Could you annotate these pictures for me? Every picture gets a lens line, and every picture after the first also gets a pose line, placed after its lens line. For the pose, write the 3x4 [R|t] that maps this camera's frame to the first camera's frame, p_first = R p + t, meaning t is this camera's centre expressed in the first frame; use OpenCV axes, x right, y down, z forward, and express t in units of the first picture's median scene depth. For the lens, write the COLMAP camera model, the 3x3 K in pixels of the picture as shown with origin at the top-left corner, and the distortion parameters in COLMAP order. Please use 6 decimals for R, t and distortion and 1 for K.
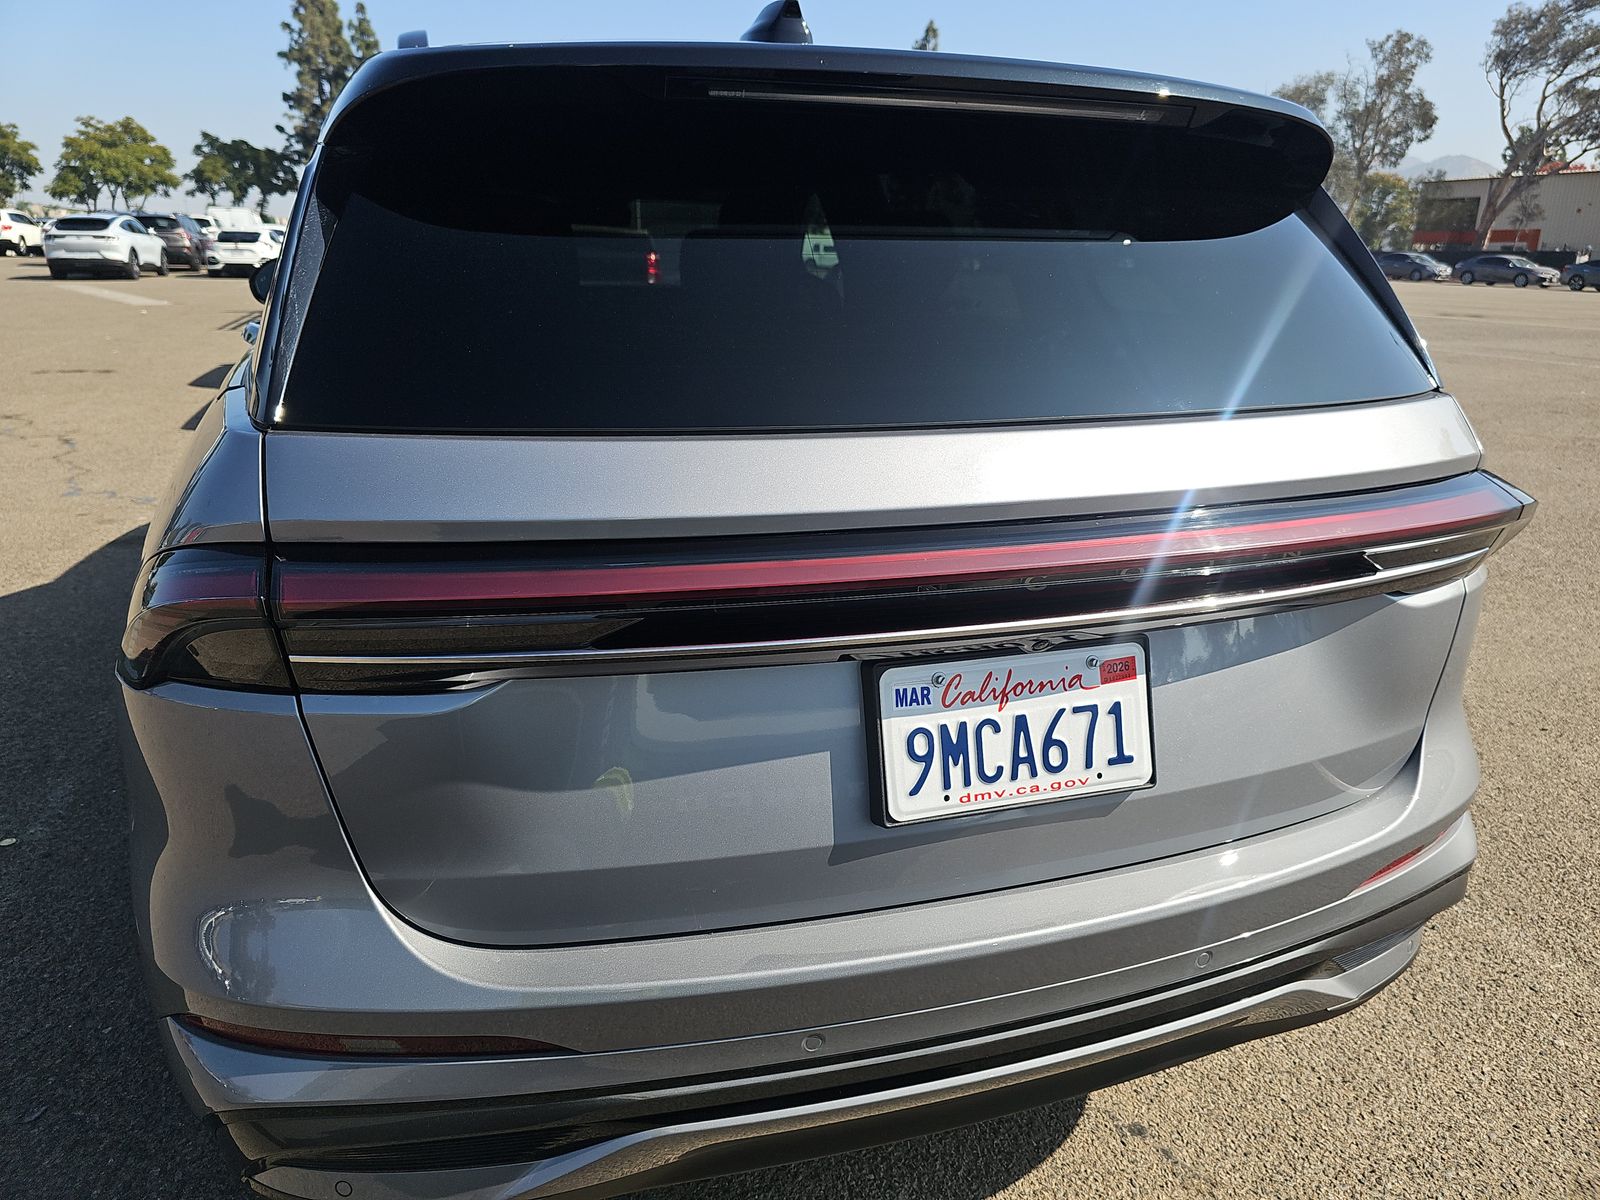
lens RADIAL K [[1053.6, 0, 798.1], [0, 1053.6, 580.9], [0, 0, 1]] dist [0.067515, -0.062170]
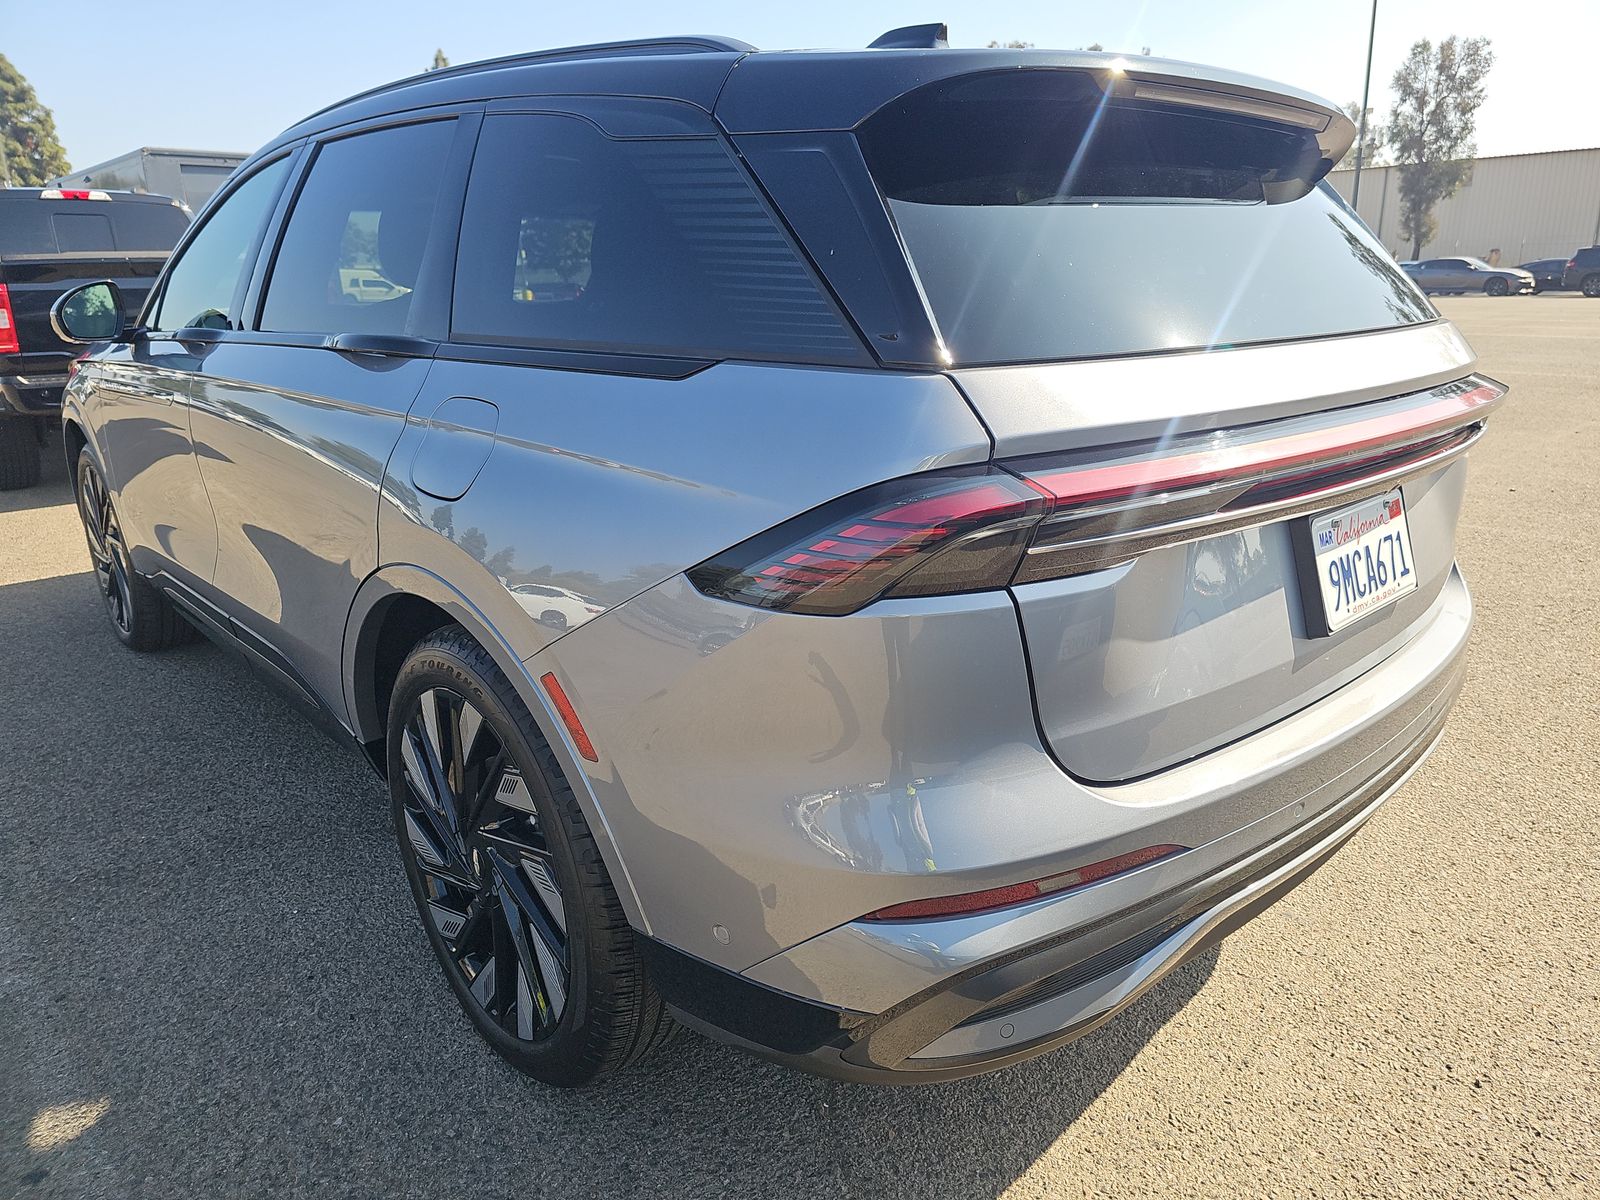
lens RADIAL K [[1053.6, 0, 798.1], [0, 1053.6, 580.9], [0, 0, 1]] dist [0.067515, -0.062170]
pose [[0.909899, -0.144704, 0.388772, -1.006423], [0.155138, 0.987882, 0.004607, 0.050679], [-0.384728, 0.056122, 0.921322, 0.007707]]
